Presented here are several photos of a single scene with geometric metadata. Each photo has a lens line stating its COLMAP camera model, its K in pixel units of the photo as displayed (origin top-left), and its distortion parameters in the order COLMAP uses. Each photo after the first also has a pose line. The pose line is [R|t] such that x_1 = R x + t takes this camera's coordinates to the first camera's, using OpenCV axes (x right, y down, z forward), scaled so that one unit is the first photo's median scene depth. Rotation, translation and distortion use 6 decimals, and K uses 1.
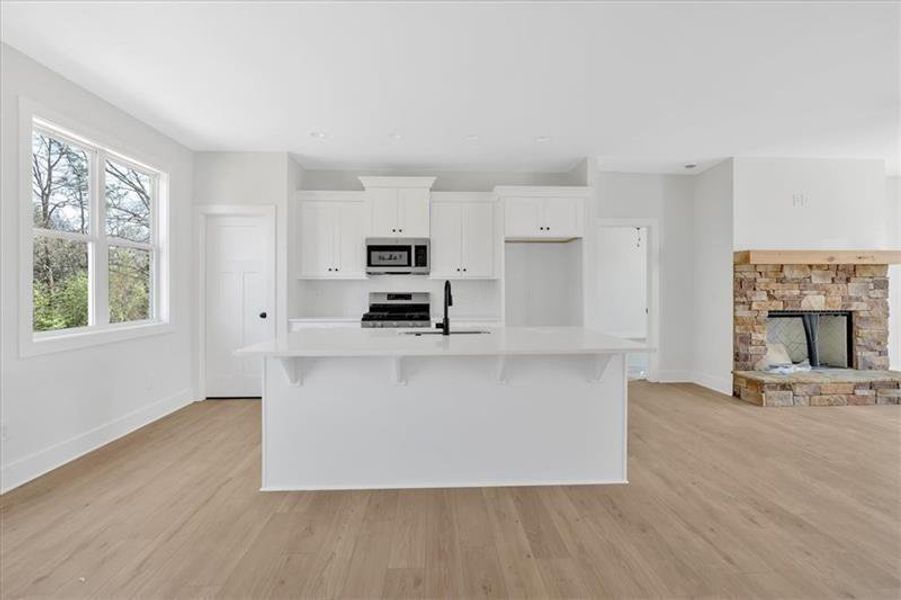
lens RADIAL K [[406.9, 0, 452.6], [0, 406.9, 287.9], [0, 0, 1]] dist [-0.008263, 0.003511]
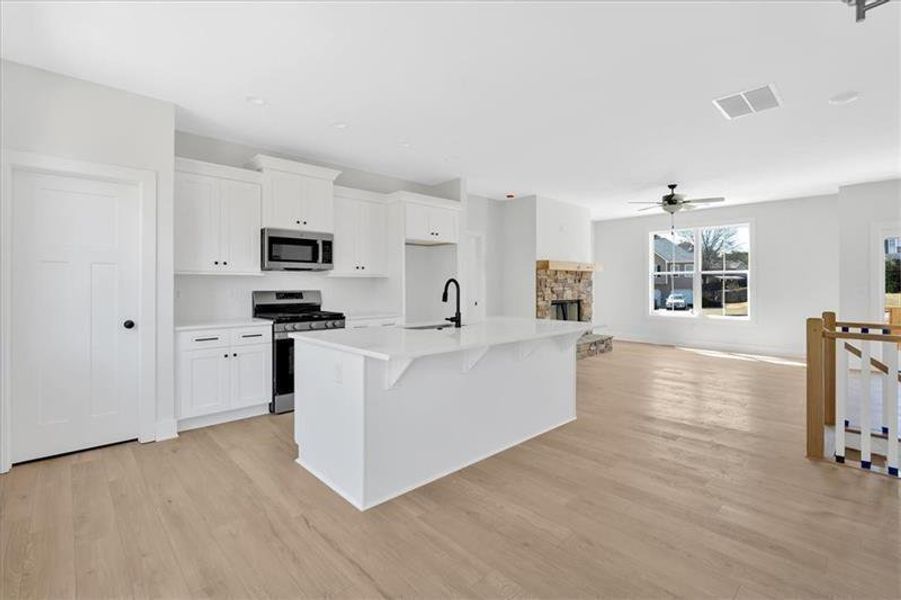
lens RADIAL K [[406.9, 0, 447.1], [0, 406.9, 286.0], [0, 0, 1]] dist [-0.008263, 0.003511]
pose [[0.760307, -0.000946, 0.649563, -0.494250], [0.000430, 0.999999, 0.000953, -0.000169], [-0.649564, -0.000445, 0.760307, 0.103324]]
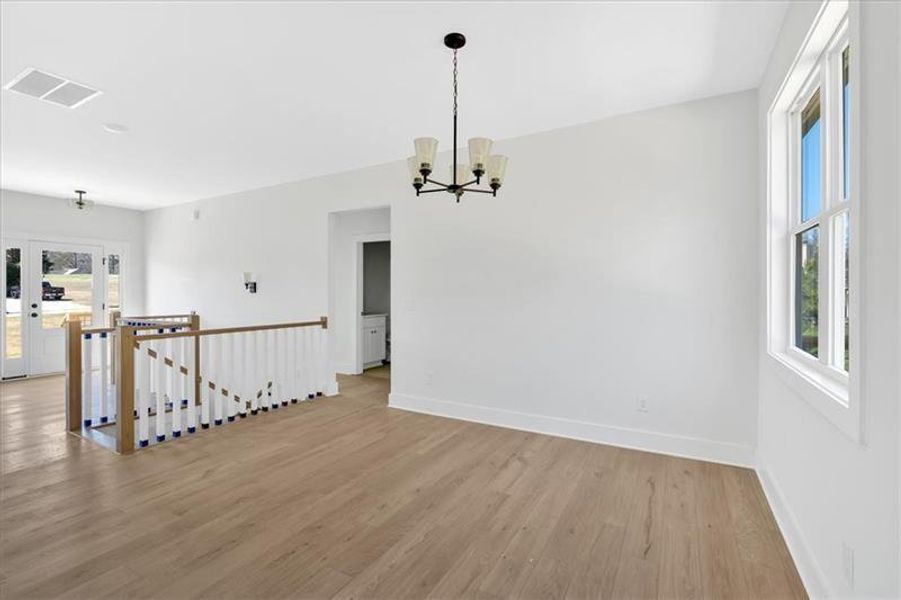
lens RADIAL K [[406.9, 0, 452.2], [0, 406.9, 294.2], [0, 0, 1]] dist [-0.008263, 0.003511]
pose [[-0.846214, -0.000276, 0.532842, -0.498118], [0.002761, 0.999984, 0.004904, -0.005460], [-0.532835, 0.005621, -0.846200, 0.656886]]
